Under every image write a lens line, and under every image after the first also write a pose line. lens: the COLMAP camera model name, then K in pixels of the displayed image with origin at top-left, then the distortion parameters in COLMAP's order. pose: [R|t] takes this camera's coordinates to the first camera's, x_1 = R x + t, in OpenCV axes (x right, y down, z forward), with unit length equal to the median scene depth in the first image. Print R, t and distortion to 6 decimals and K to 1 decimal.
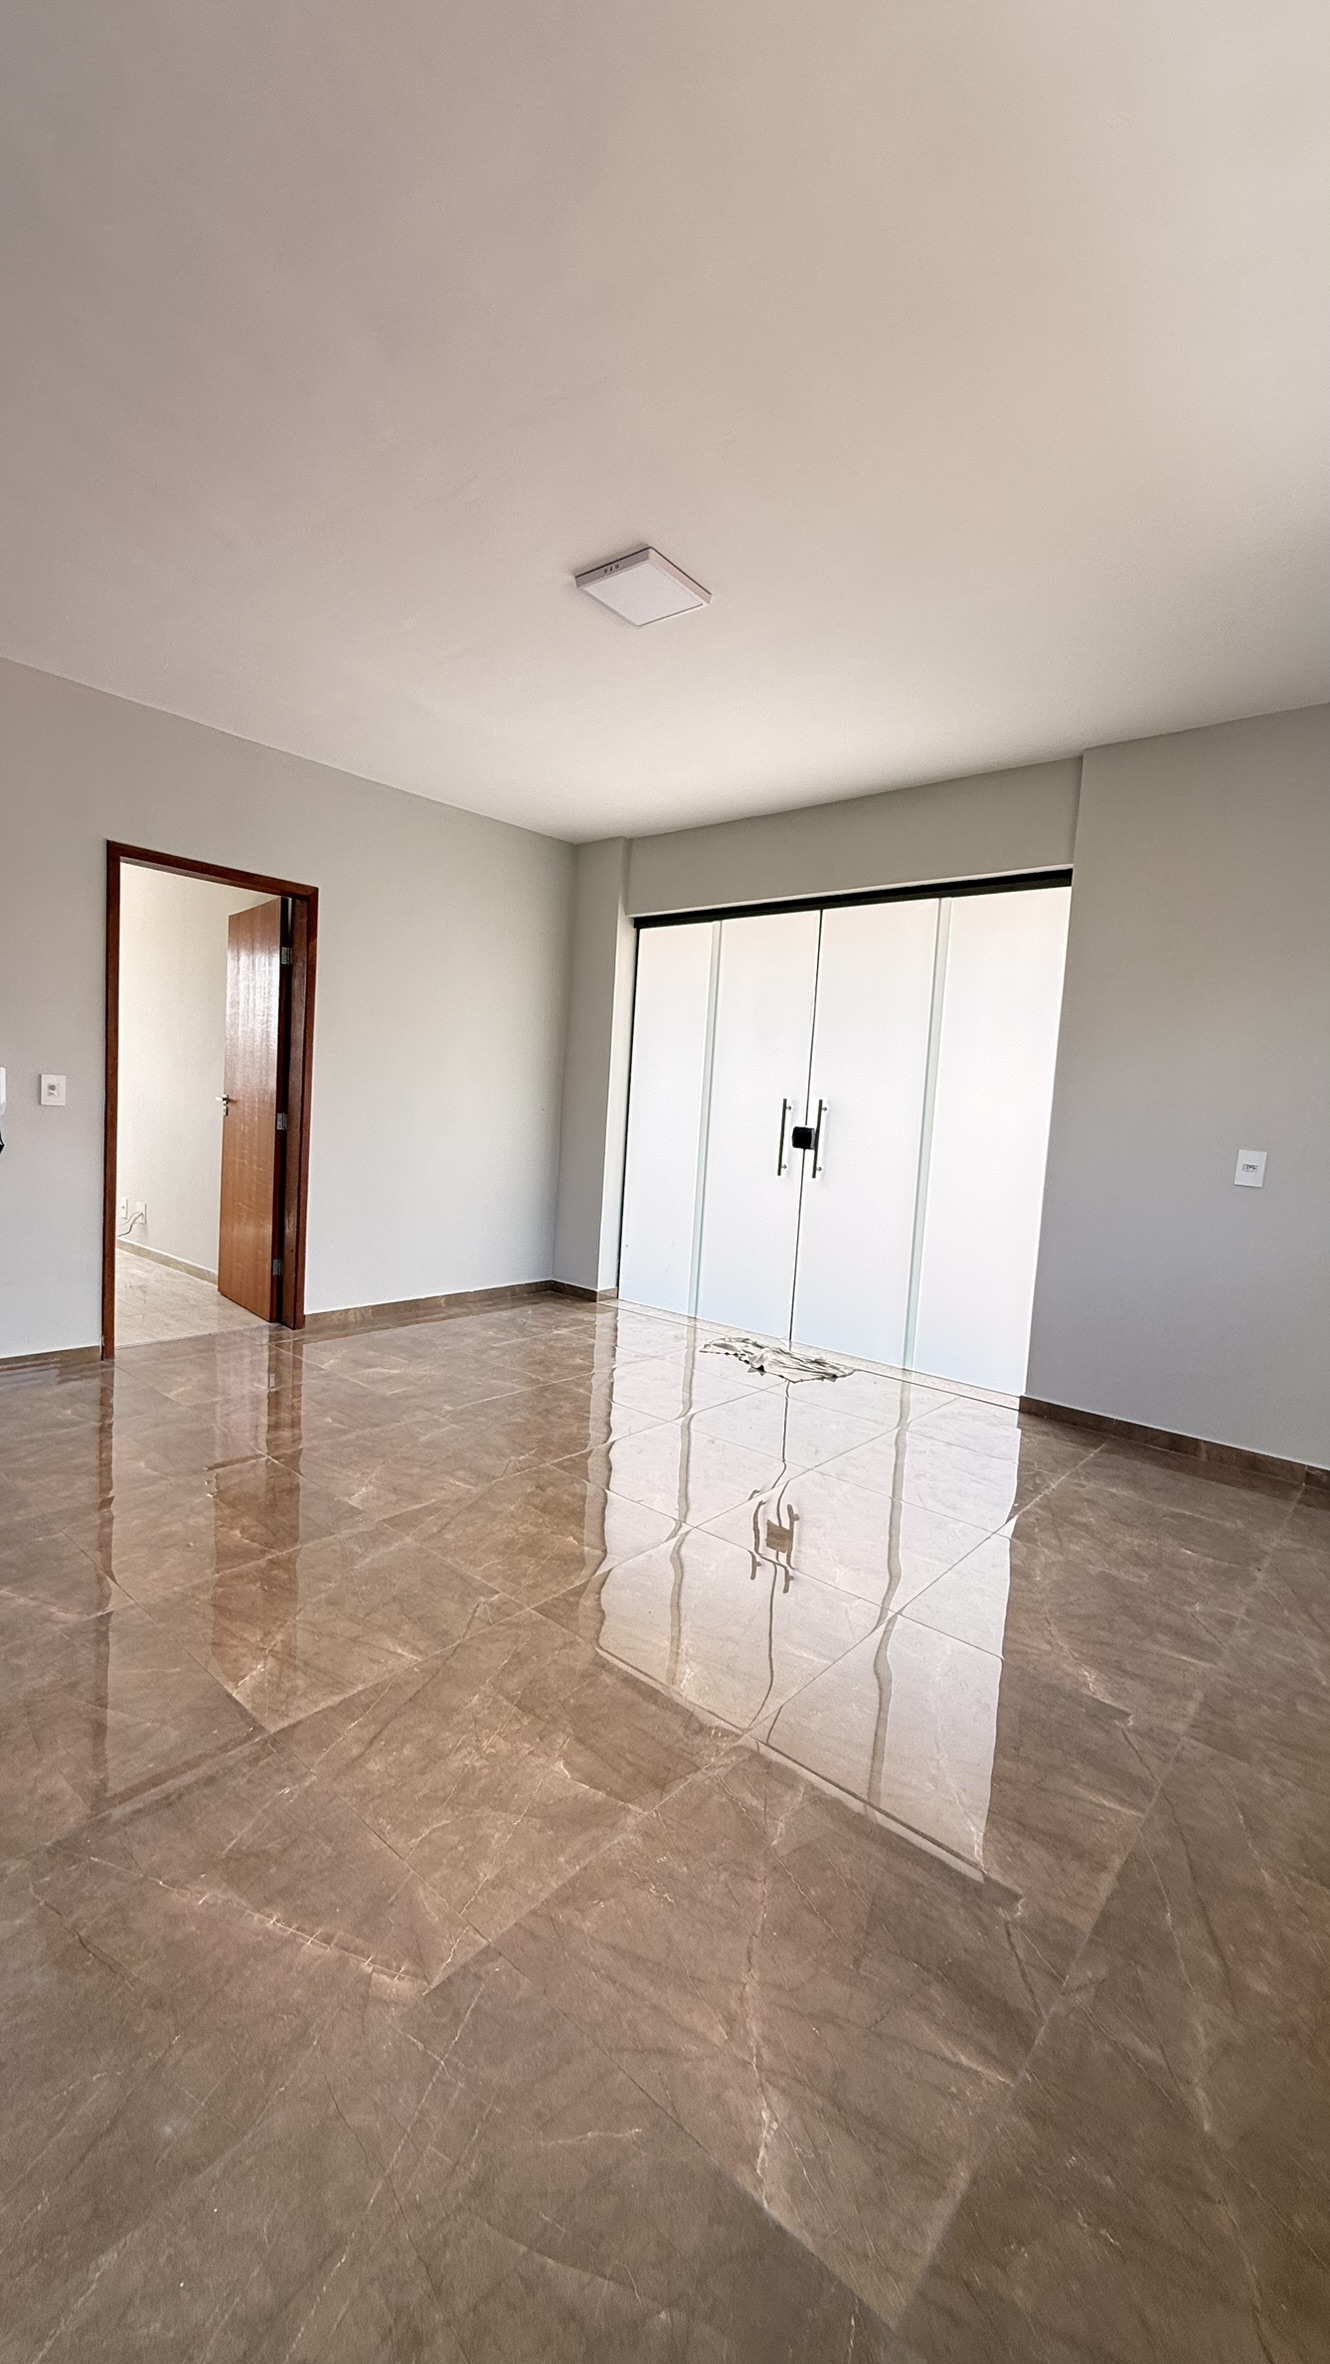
lens RADIAL K [[938.5, 0, 662.6], [0, 938.5, 1180.9], [0, 0, 1]] dist [-0.002070, 0.000341]
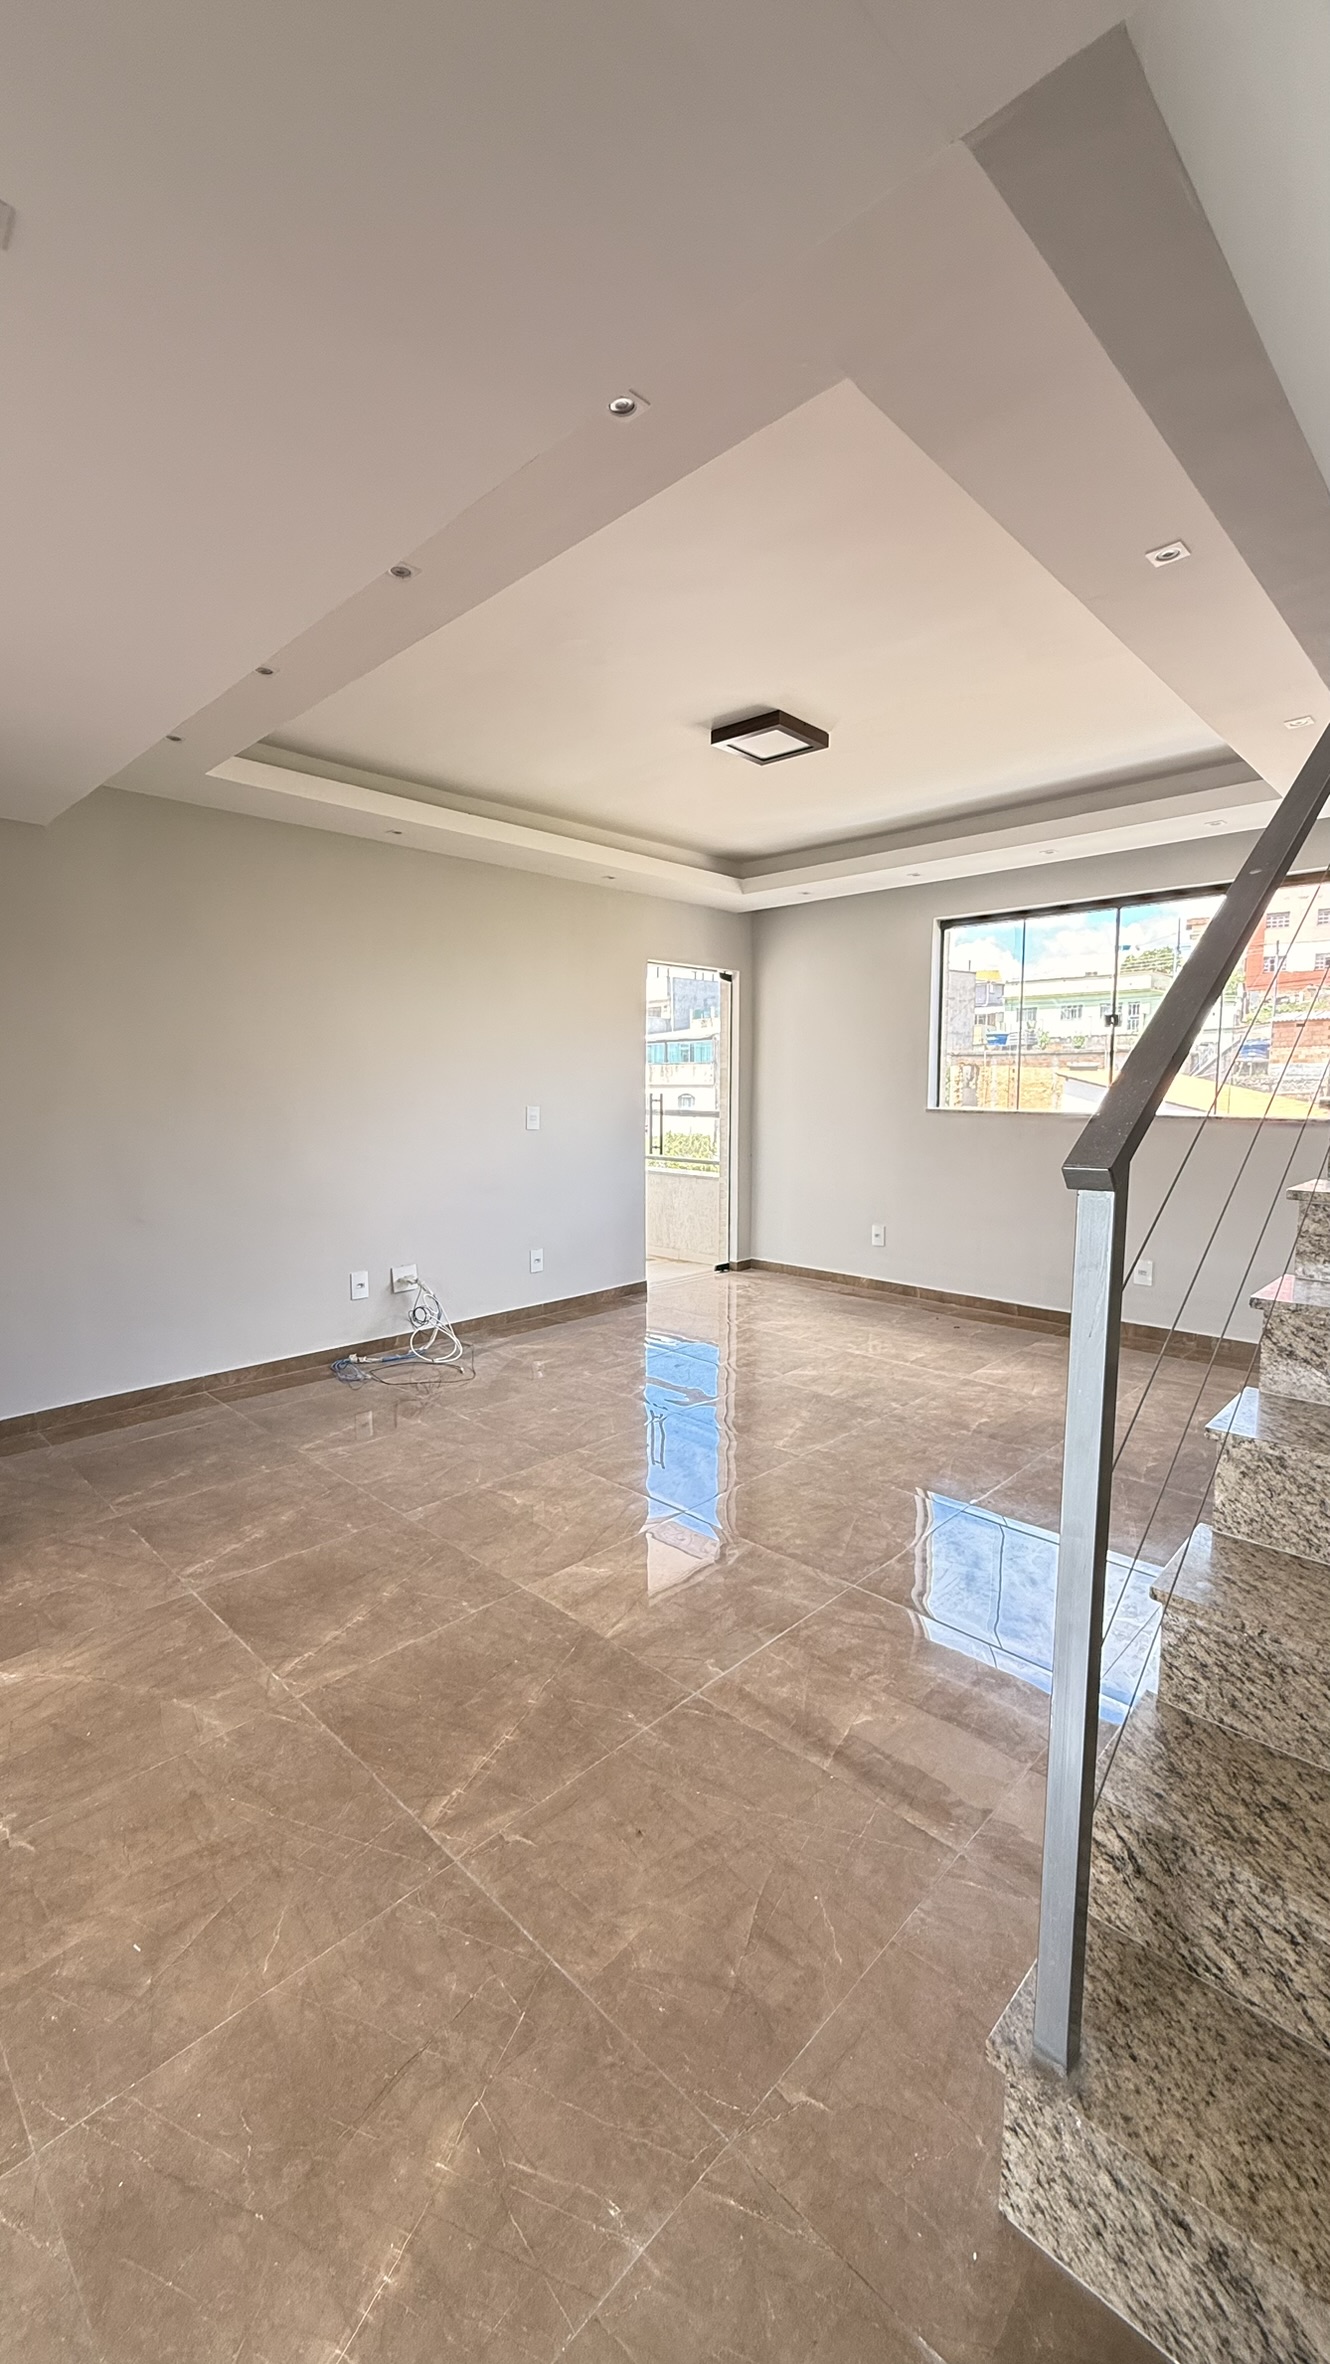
lens RADIAL K [[938.5, 0, 666.6], [0, 938.5, 1173.7], [0, 0, 1]] dist [-0.002070, 0.000341]
pose [[-0.062448, 0.041186, -0.997198, 1.803881], [-0.078942, 0.995814, 0.046073, -0.211353], [0.994921, 0.081598, -0.058935, 2.241236]]
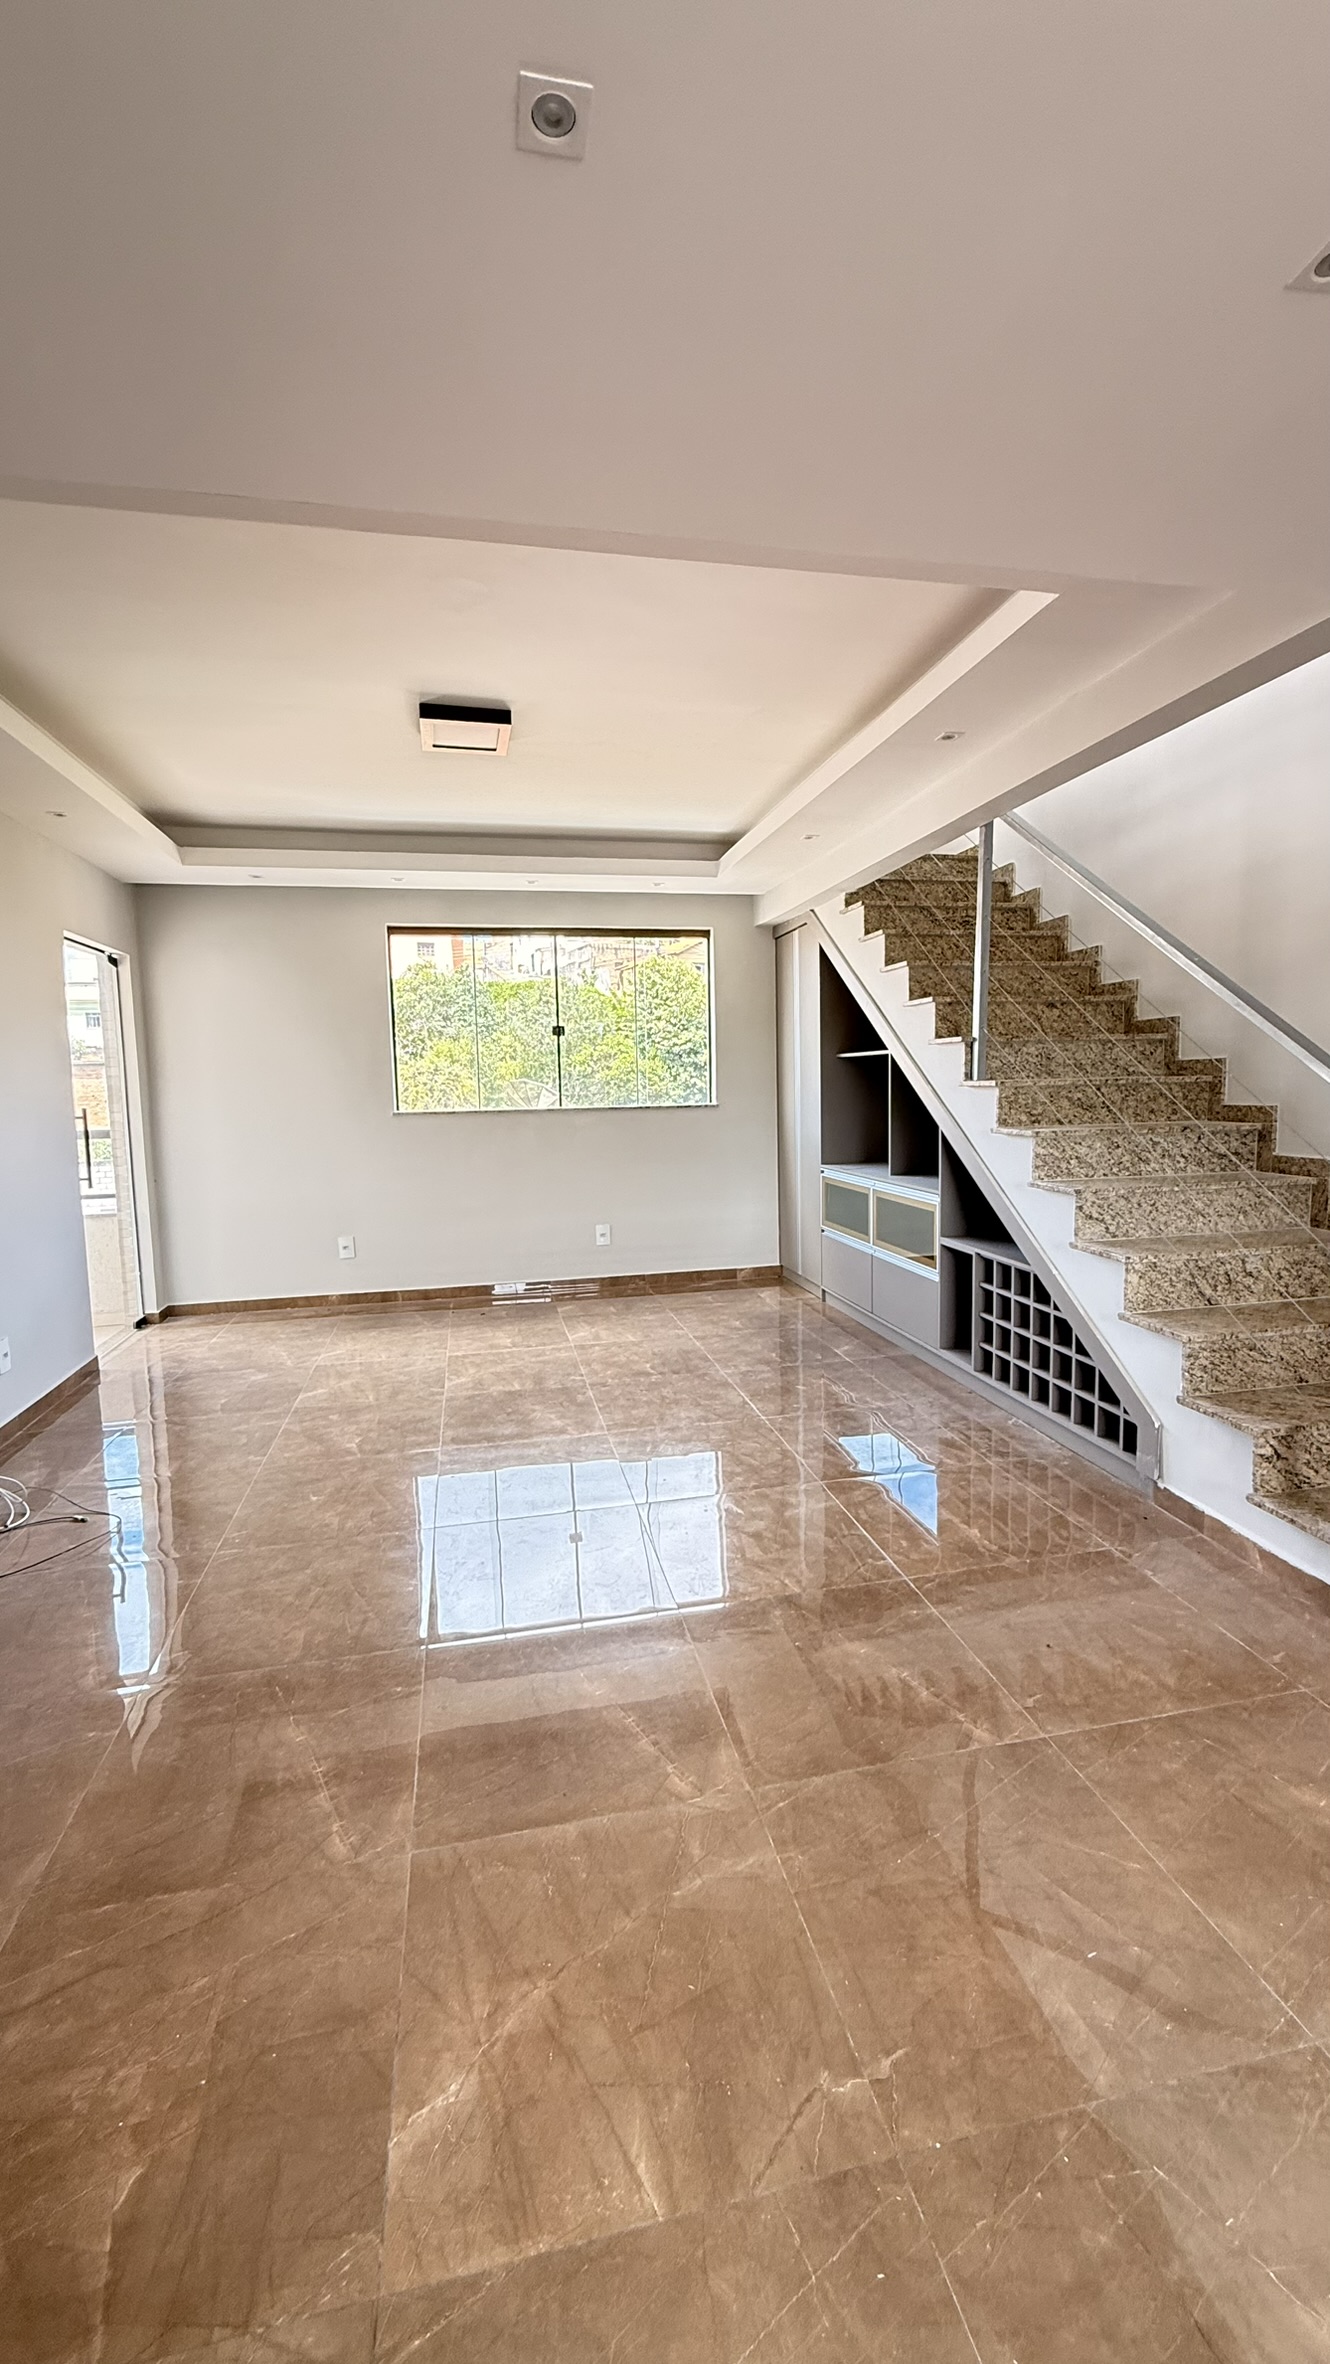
lens RADIAL K [[938.5, 0, 665.4], [0, 938.5, 1172.1], [0, 0, 1]] dist [-0.002070, 0.000341]
pose [[0.788282, -0.015376, -0.615122, 0.972752], [0.021766, 0.999759, 0.002903, -0.100710], [0.614929, -0.015677, 0.788427, 0.268193]]
